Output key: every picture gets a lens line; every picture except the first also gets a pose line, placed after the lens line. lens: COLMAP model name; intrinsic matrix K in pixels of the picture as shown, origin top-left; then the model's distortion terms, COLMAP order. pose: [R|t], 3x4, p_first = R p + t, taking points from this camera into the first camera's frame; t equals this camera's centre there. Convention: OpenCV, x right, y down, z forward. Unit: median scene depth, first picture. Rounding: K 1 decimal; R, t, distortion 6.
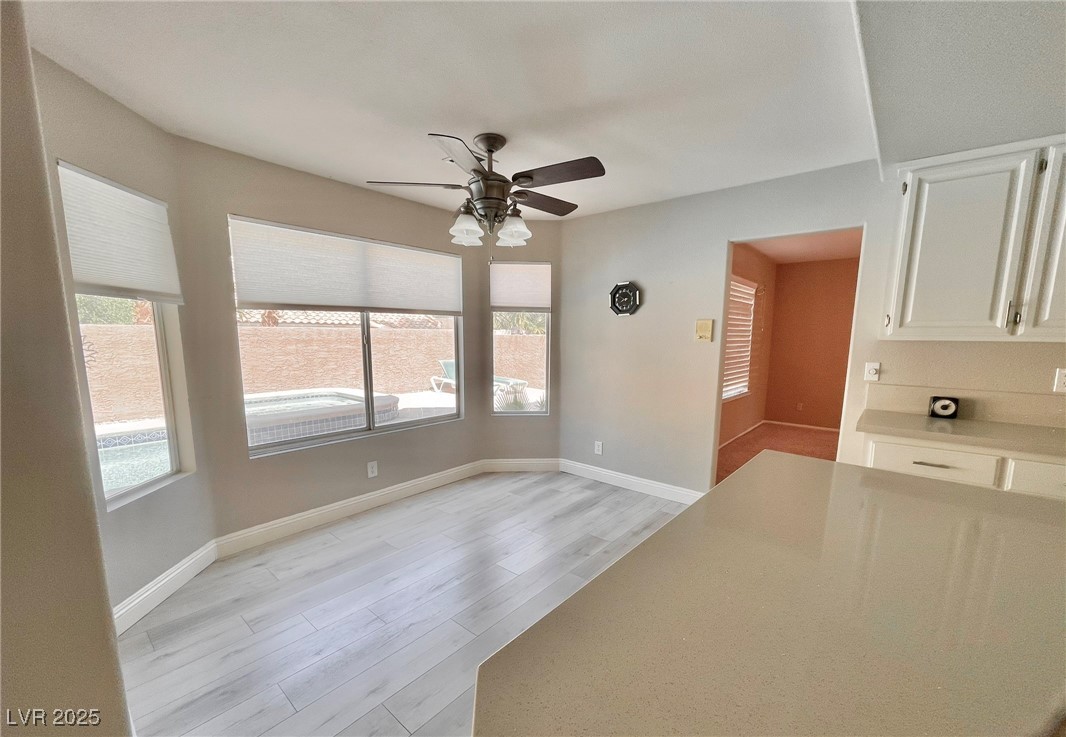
lens RADIAL K [[444.7, 0, 512.8], [0, 444.7, 391.5], [0, 0, 1]] dist [0.003378, -0.000181]
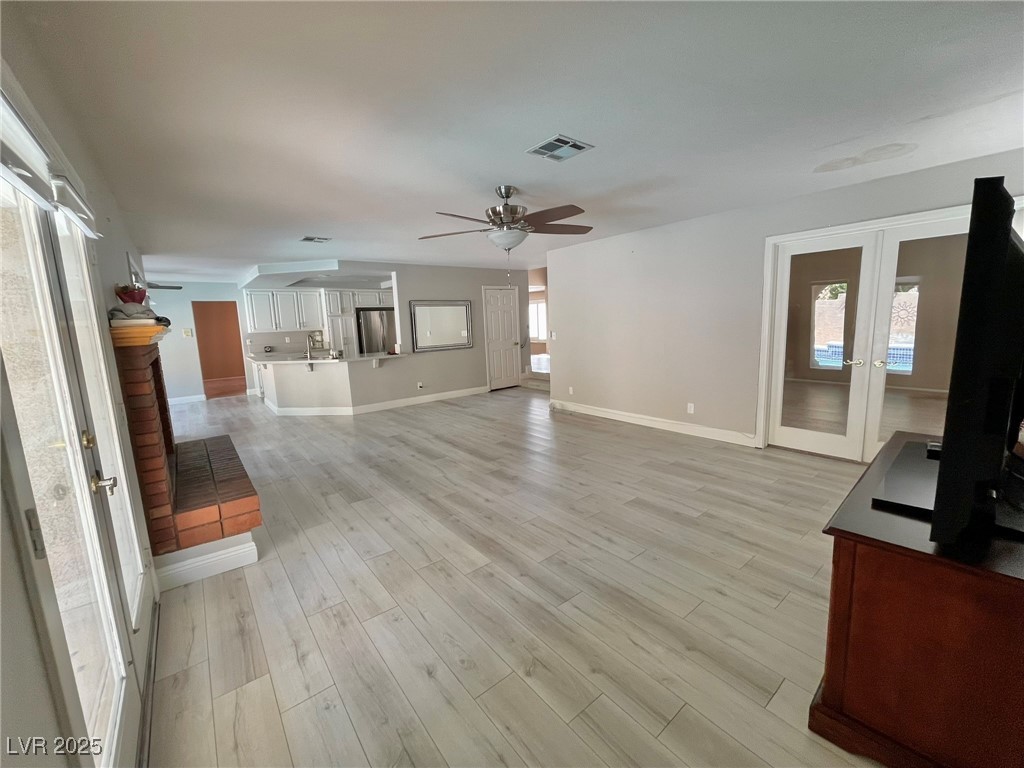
lens RADIAL K [[408.0, 0, 506.6], [0, 408.0, 386.2], [0, 0, 1]] dist [-0.003385, -0.000740]
pose [[0.177013, -0.164279, 0.970401, -2.266990], [0.172629, 0.975868, 0.133715, 0.242453], [-0.968951, 0.143851, 0.201101, -1.767841]]
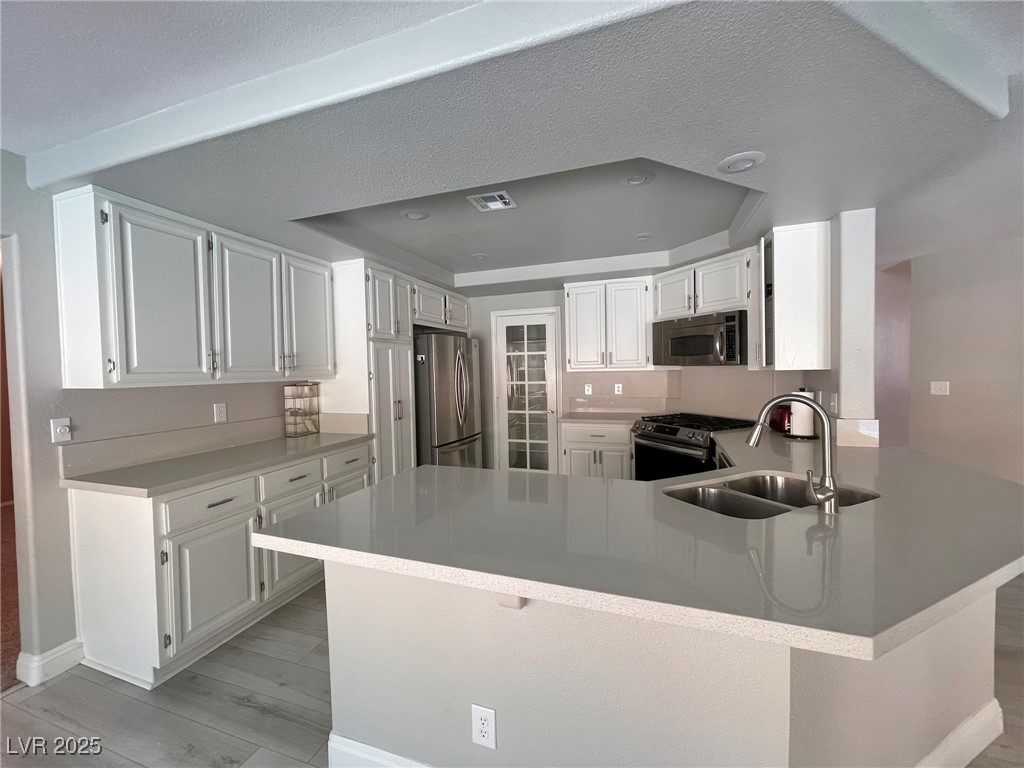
lens RADIAL K [[408.0, 0, 504.2], [0, 408.0, 381.5], [0, 0, 1]] dist [-0.003385, -0.000740]
pose [[-0.354322, -0.023634, 0.934825, -0.154246], [0.145584, 0.986097, 0.080111, -0.081309], [-0.923721, 0.164481, -0.345955, 0.574141]]
